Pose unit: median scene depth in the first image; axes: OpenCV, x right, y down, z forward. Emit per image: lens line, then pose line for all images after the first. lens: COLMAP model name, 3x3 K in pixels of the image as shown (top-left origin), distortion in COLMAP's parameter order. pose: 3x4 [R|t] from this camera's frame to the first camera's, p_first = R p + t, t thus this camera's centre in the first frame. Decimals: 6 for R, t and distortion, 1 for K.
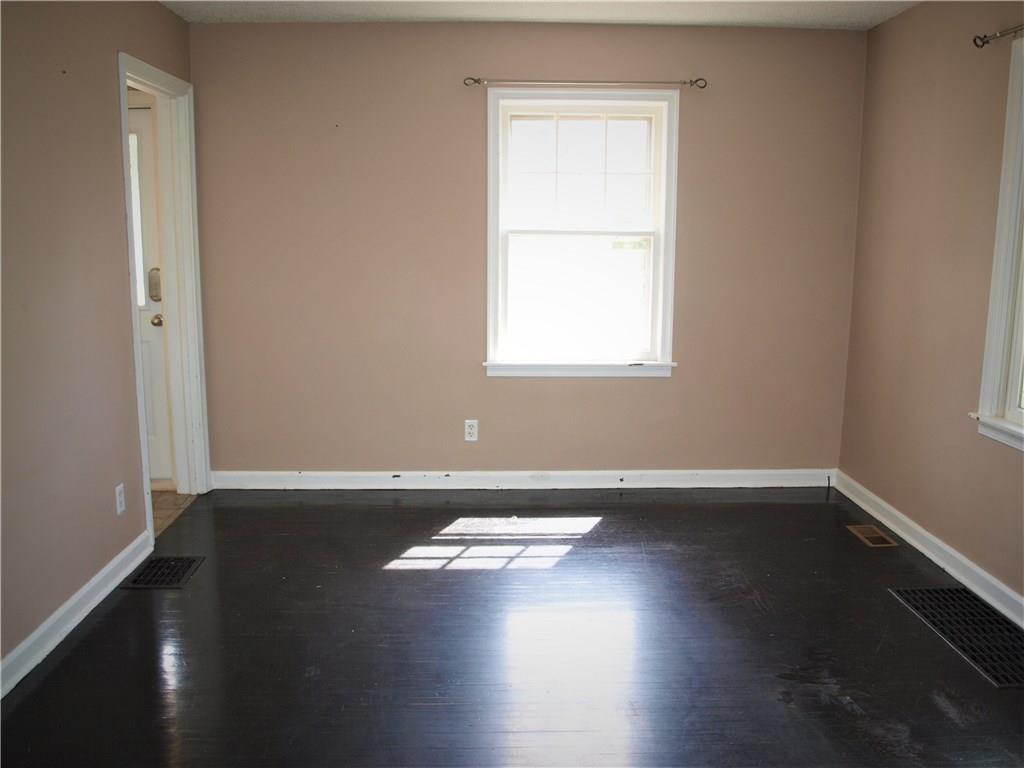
lens RADIAL K [[909.6, 0, 513.4], [0, 909.6, 382.2], [0, 0, 1]] dist [-0.077302, 0.048750]
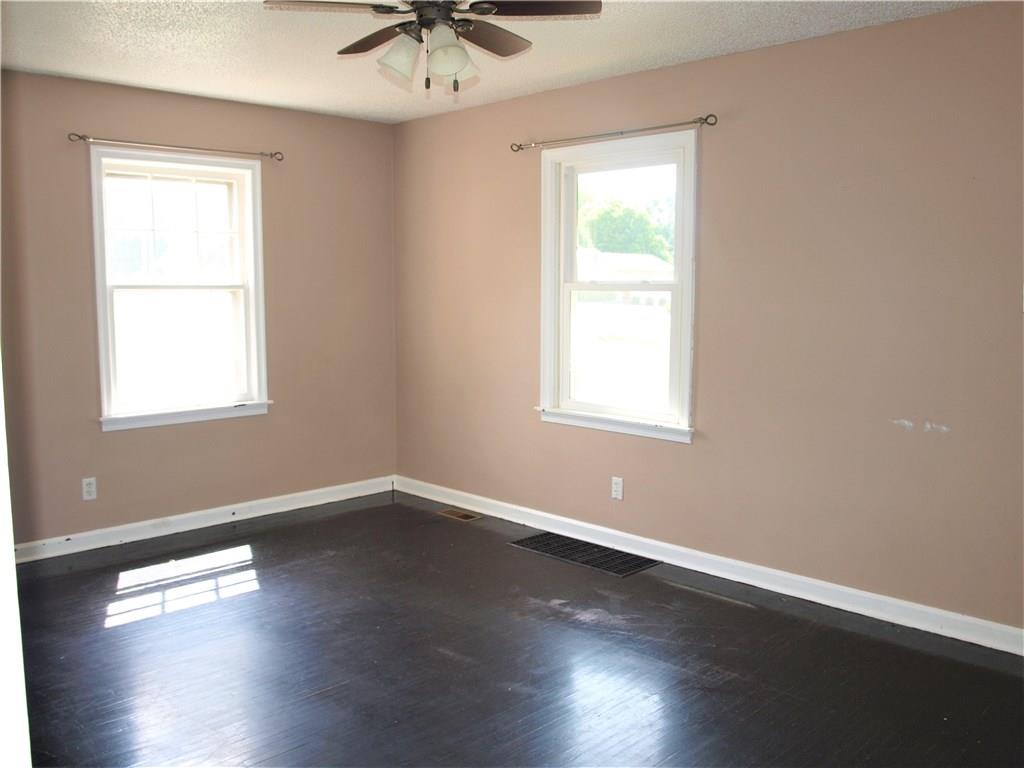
lens RADIAL K [[909.6, 0, 504.4], [0, 909.6, 384.2], [0, 0, 1]] dist [-0.077302, 0.048750]
pose [[0.734692, -0.082498, 0.673366, -0.378638], [0.120938, 0.992606, -0.010342, 0.005457], [-0.667534, 0.089034, 0.739237, -0.023360]]
